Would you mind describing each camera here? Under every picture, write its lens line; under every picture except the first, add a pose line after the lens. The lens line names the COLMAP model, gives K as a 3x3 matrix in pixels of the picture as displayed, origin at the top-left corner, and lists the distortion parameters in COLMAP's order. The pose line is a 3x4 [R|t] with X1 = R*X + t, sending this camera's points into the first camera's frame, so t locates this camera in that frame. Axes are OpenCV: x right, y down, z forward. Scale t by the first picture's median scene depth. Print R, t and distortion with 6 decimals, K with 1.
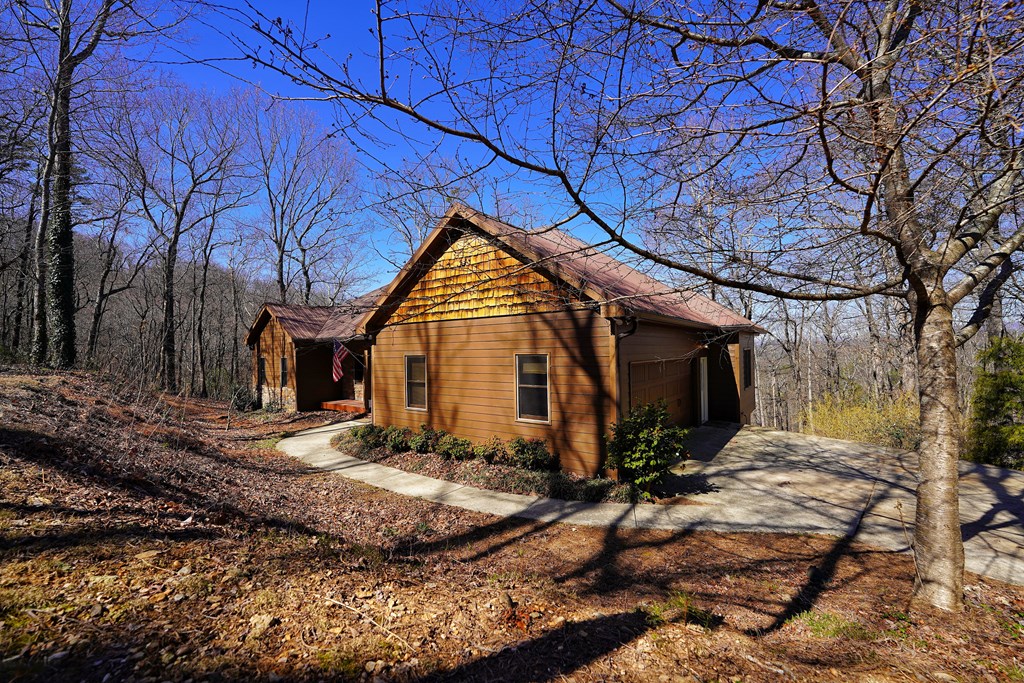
lens RADIAL K [[419.6, 0, 514.5], [0, 419.6, 347.4], [0, 0, 1]] dist [-0.029841, 0.005553]
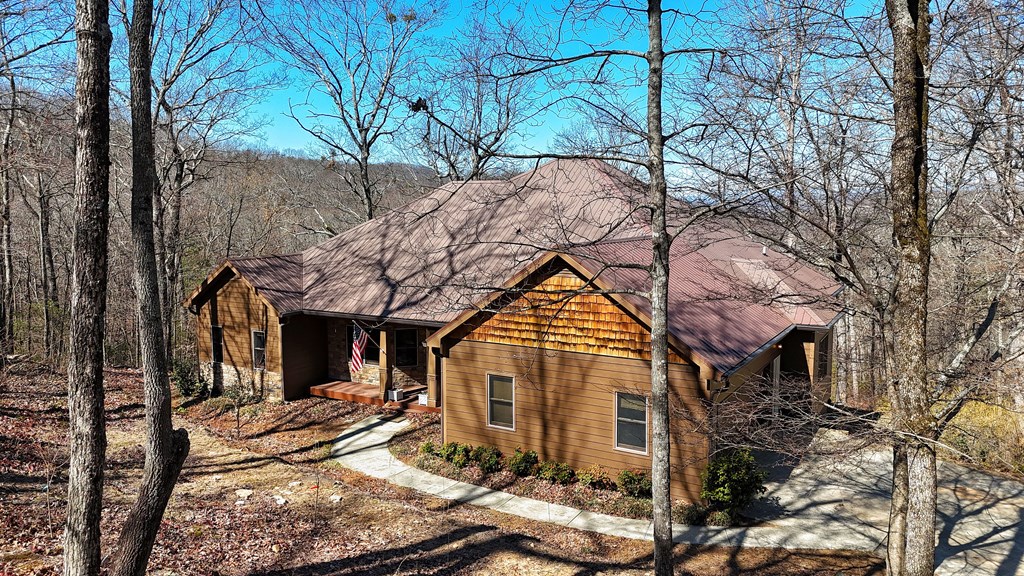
lens RADIAL K [[756.9, 0, 510.6], [0, 756.9, 284.6], [0, 0, 1]] dist [0.069887, -0.056233]
pose [[0.995042, 0.001626, 0.099446, -0.465547], [-0.013511, 0.992807, 0.118959, -0.491211], [-0.098537, -0.119713, 0.987906, -0.916642]]
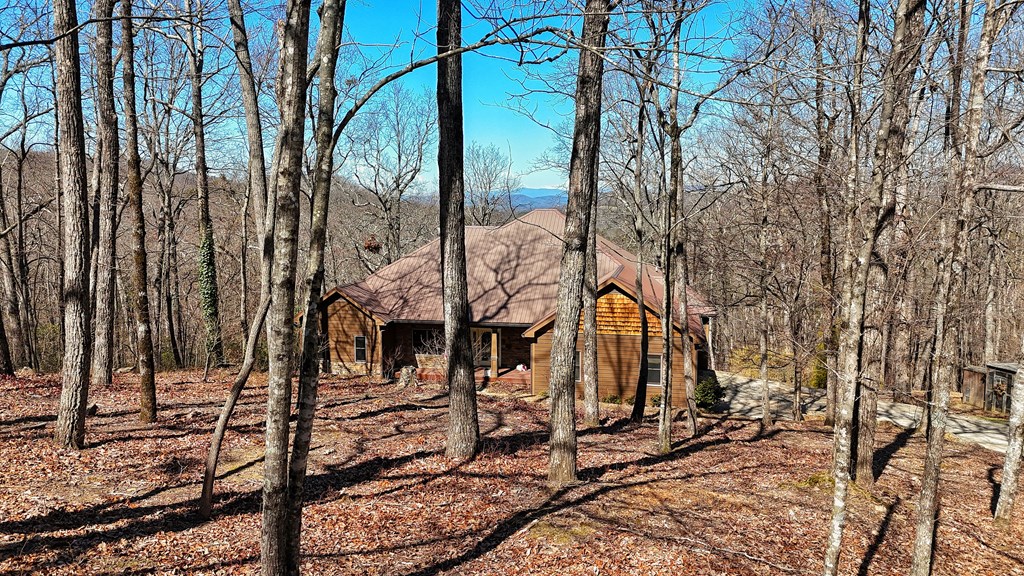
lens RADIAL K [[762.4, 0, 503.8], [0, 762.4, 289.1], [0, 0, 1]] dist [0.046111, 0.001246]
pose [[0.912619, -0.035523, 0.407264, -2.134979], [-0.015571, 0.992474, 0.121459, -0.737884], [-0.408513, -0.117188, 0.905198, -2.056531]]
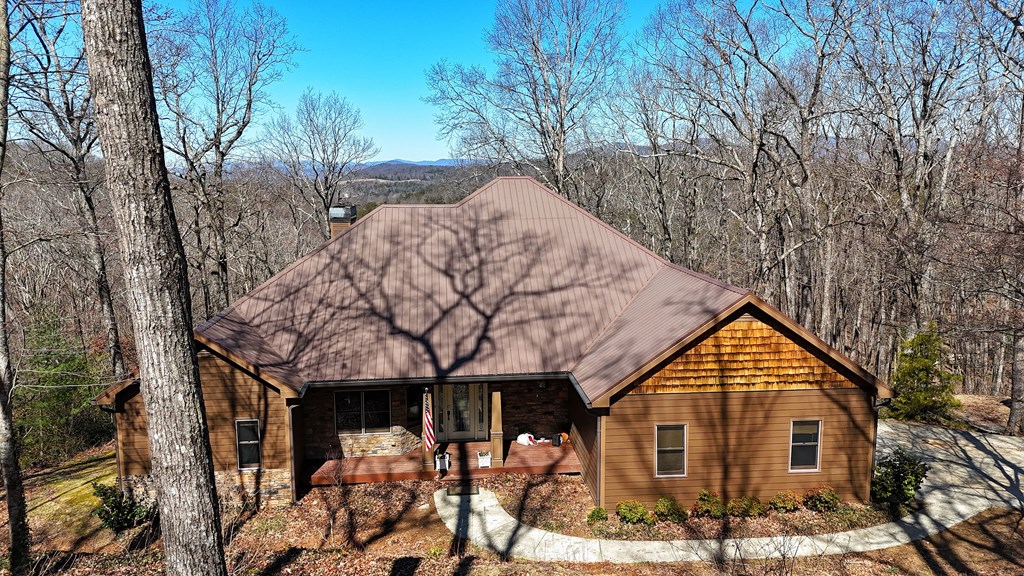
lens RADIAL K [[756.9, 0, 514.4], [0, 756.9, 286.9], [0, 0, 1]] dist [0.069887, -0.056233]
pose [[0.742607, -0.089701, 0.663693, -2.001063], [-0.013467, 0.988790, 0.148707, -0.676592], [-0.669592, -0.119368, 0.733074, -0.050022]]
